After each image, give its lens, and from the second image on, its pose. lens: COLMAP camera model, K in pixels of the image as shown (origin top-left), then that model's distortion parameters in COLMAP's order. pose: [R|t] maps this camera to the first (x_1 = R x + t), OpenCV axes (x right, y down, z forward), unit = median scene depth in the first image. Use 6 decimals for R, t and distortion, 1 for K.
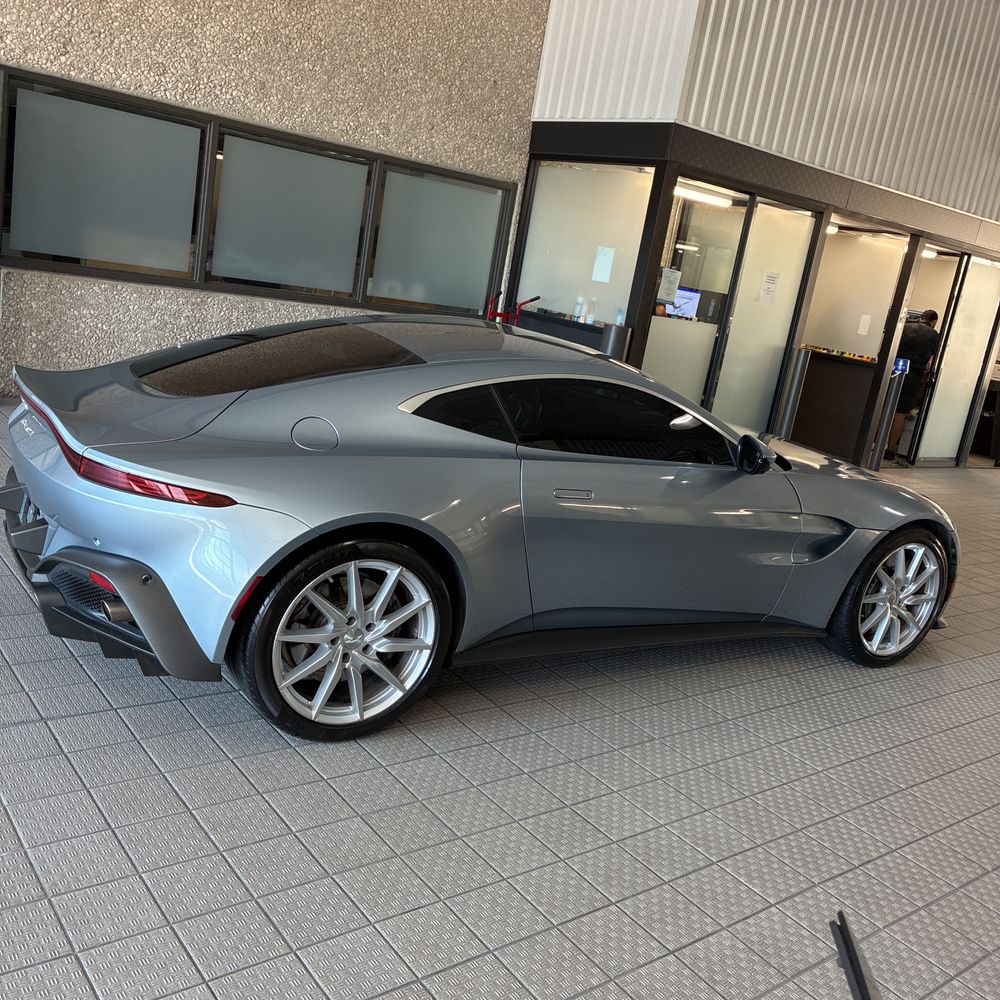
lens RADIAL K [[1005.4, 0, 509.3], [0, 1005.4, 500.7], [0, 0, 1]] dist [0.046533, -0.032301]
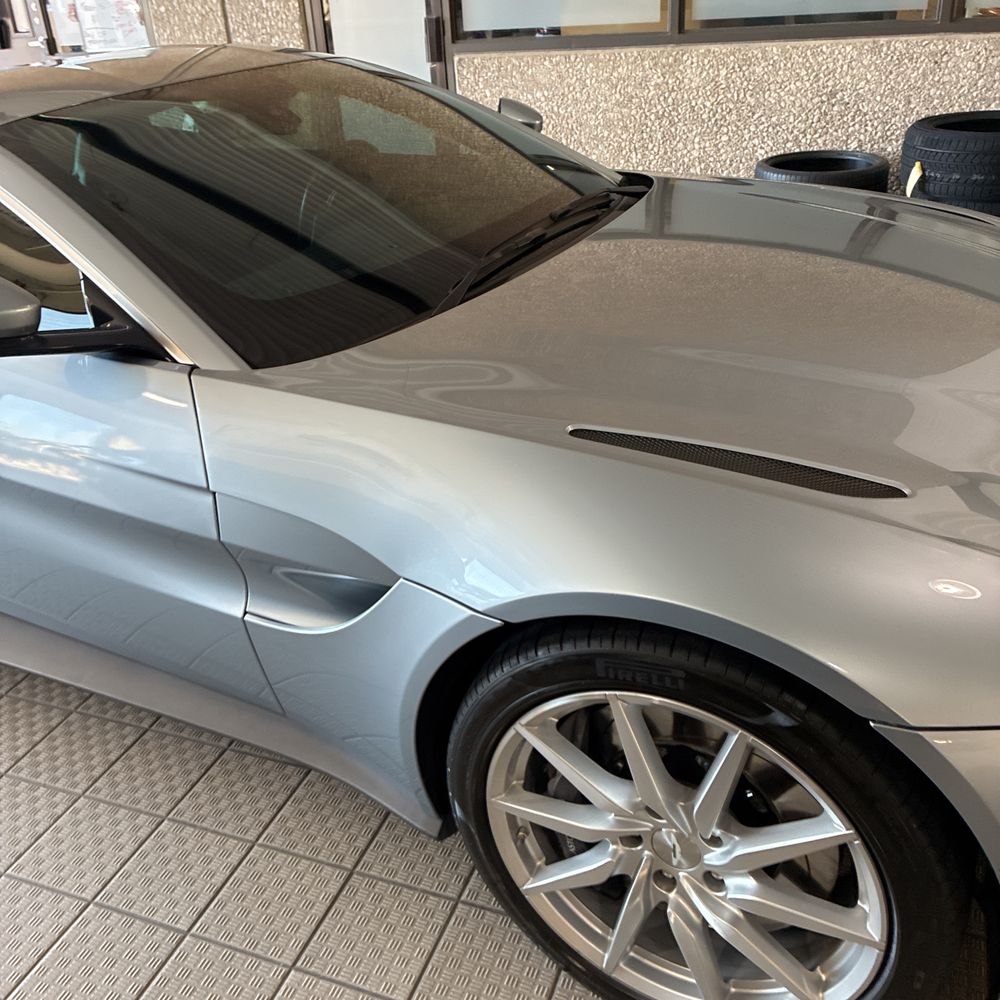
lens RADIAL K [[1017.4, 0, 489.5], [0, 1017.4, 491.2], [0, 0, 1]] dist [0.049350, -0.045637]
pose [[0.478333, 0.210328, -0.852619, 0.353098], [-0.071719, 0.977008, 0.200777, -0.026163], [0.875245, -0.034889, 0.482420, 0.496372]]
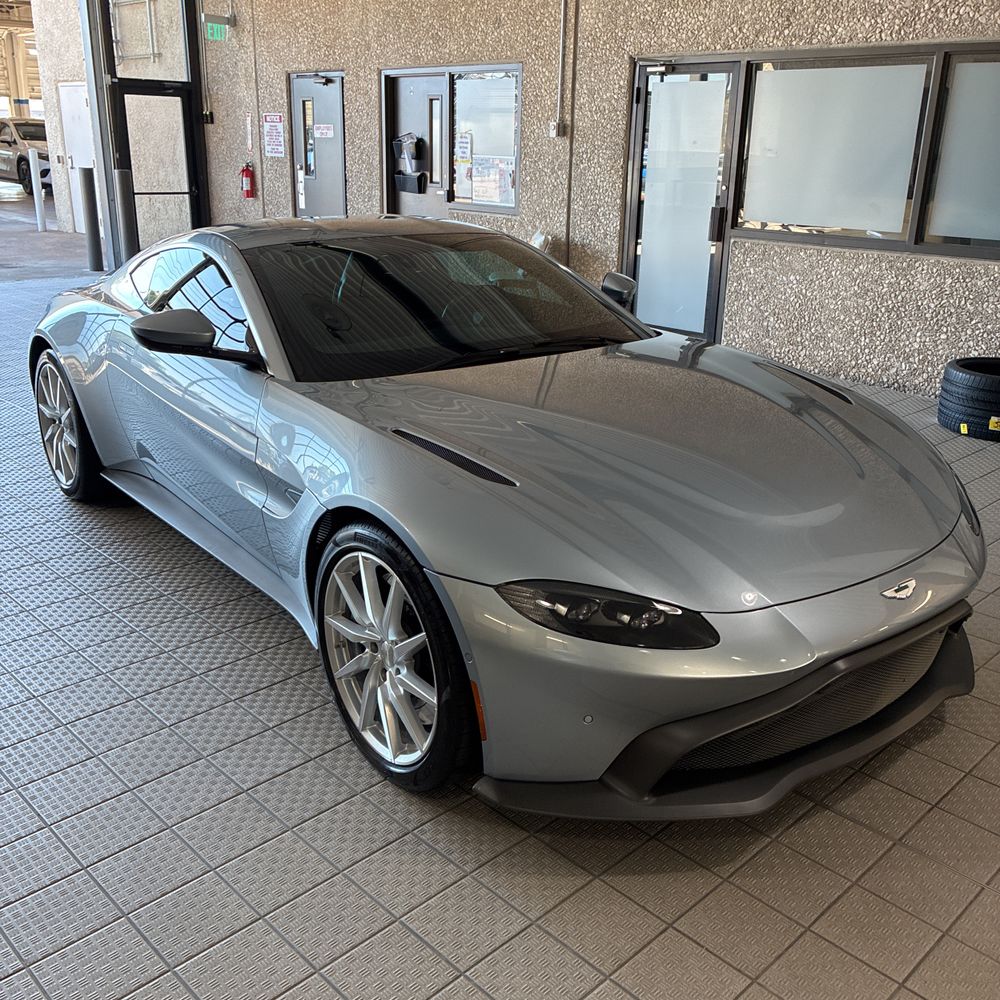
lens RADIAL K [[1009.7, 0, 512.8], [0, 1009.7, 495.0], [0, 0, 1]] dist [0.040685, -0.011576]
pose [[0.118335, 0.161685, -0.979722, 0.546992], [-0.250217, 0.959671, 0.128153, -0.034522], [0.960931, 0.229978, 0.154019, 0.583095]]
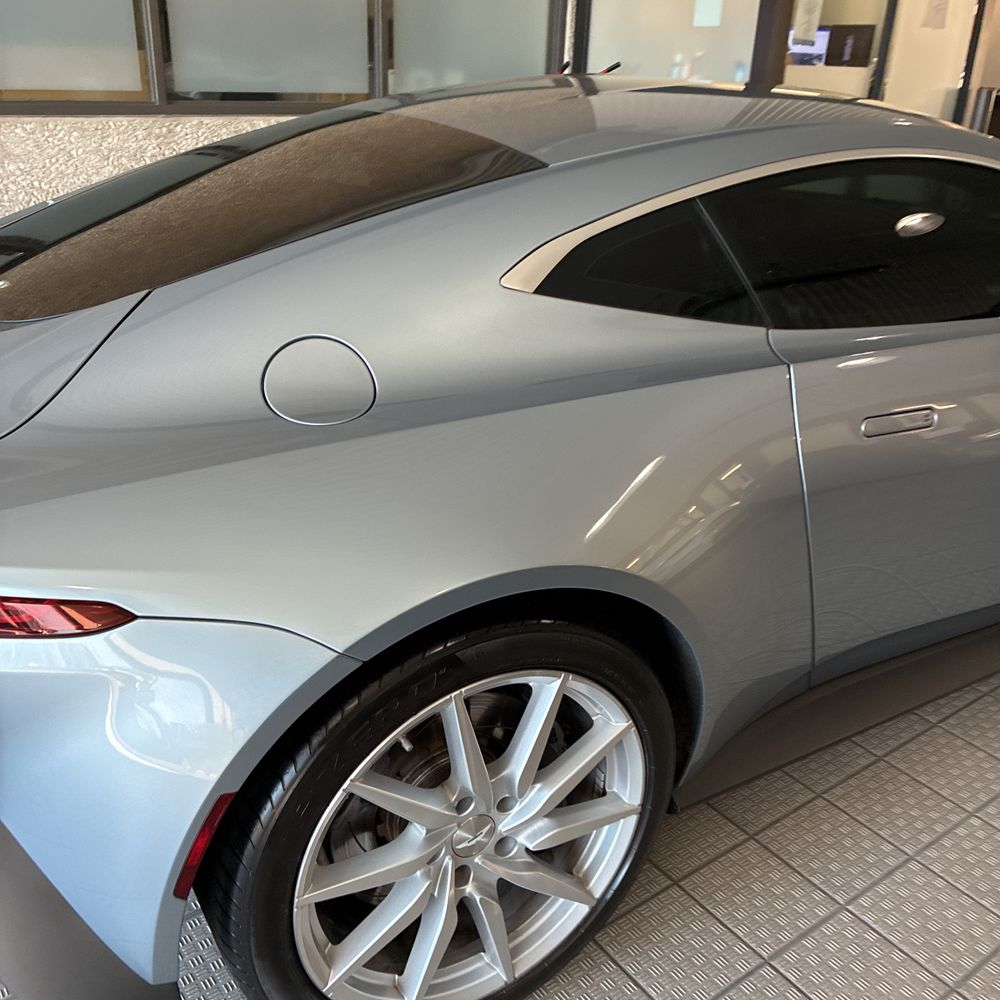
lens RADIAL K [[994.4, 0, 502.1], [0, 994.4, 525.1], [0, 0, 1]] dist [0.021850, -0.006105]
pose [[0.991055, -0.107214, -0.079471, -0.038705], [0.121047, 0.972902, 0.197002, -0.033549], [0.056196, -0.204860, 0.977177, 0.250091]]
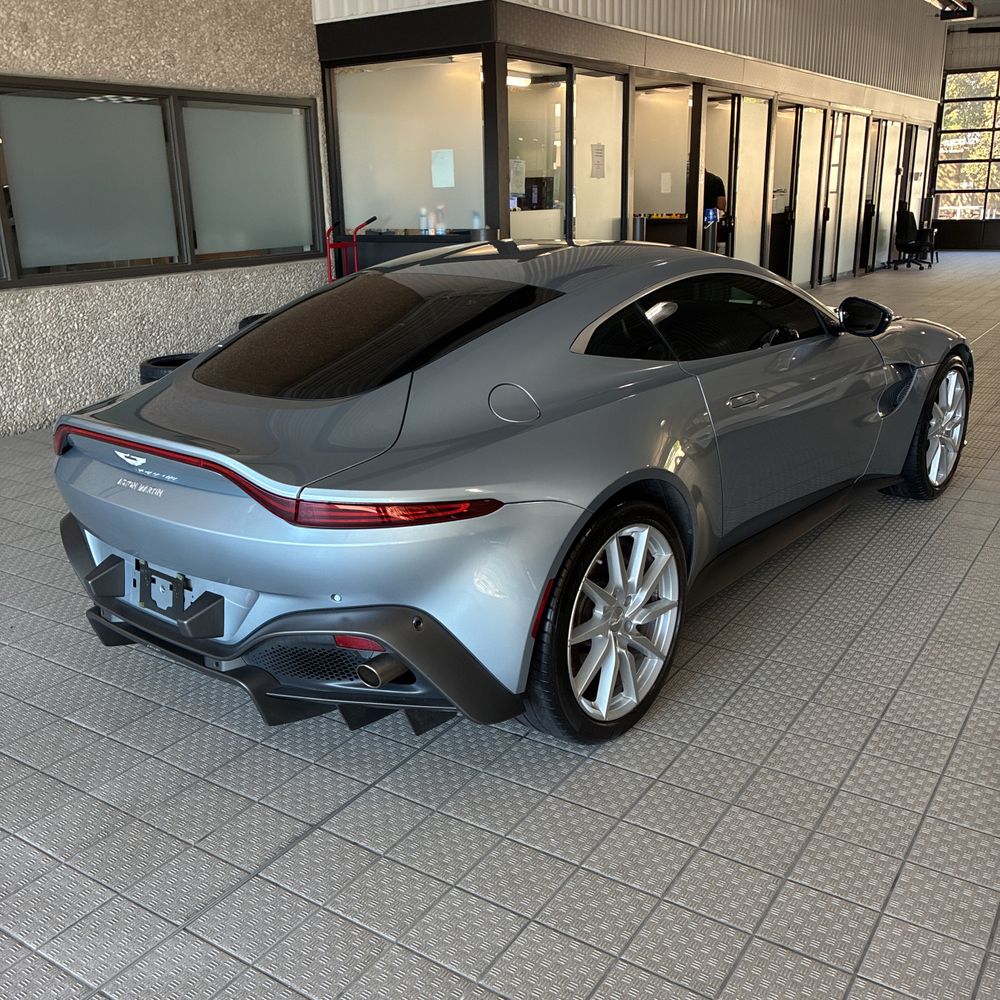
lens RADIAL K [[1007.7, 0, 506.0], [0, 1007.7, 501.4], [0, 0, 1]] dist [0.018329, 0.011208]
pose [[0.931815, -0.270409, 0.242073, -0.178435], [0.248529, 0.961487, 0.117369, -0.036647], [-0.264488, -0.049204, 0.963133, 0.077850]]
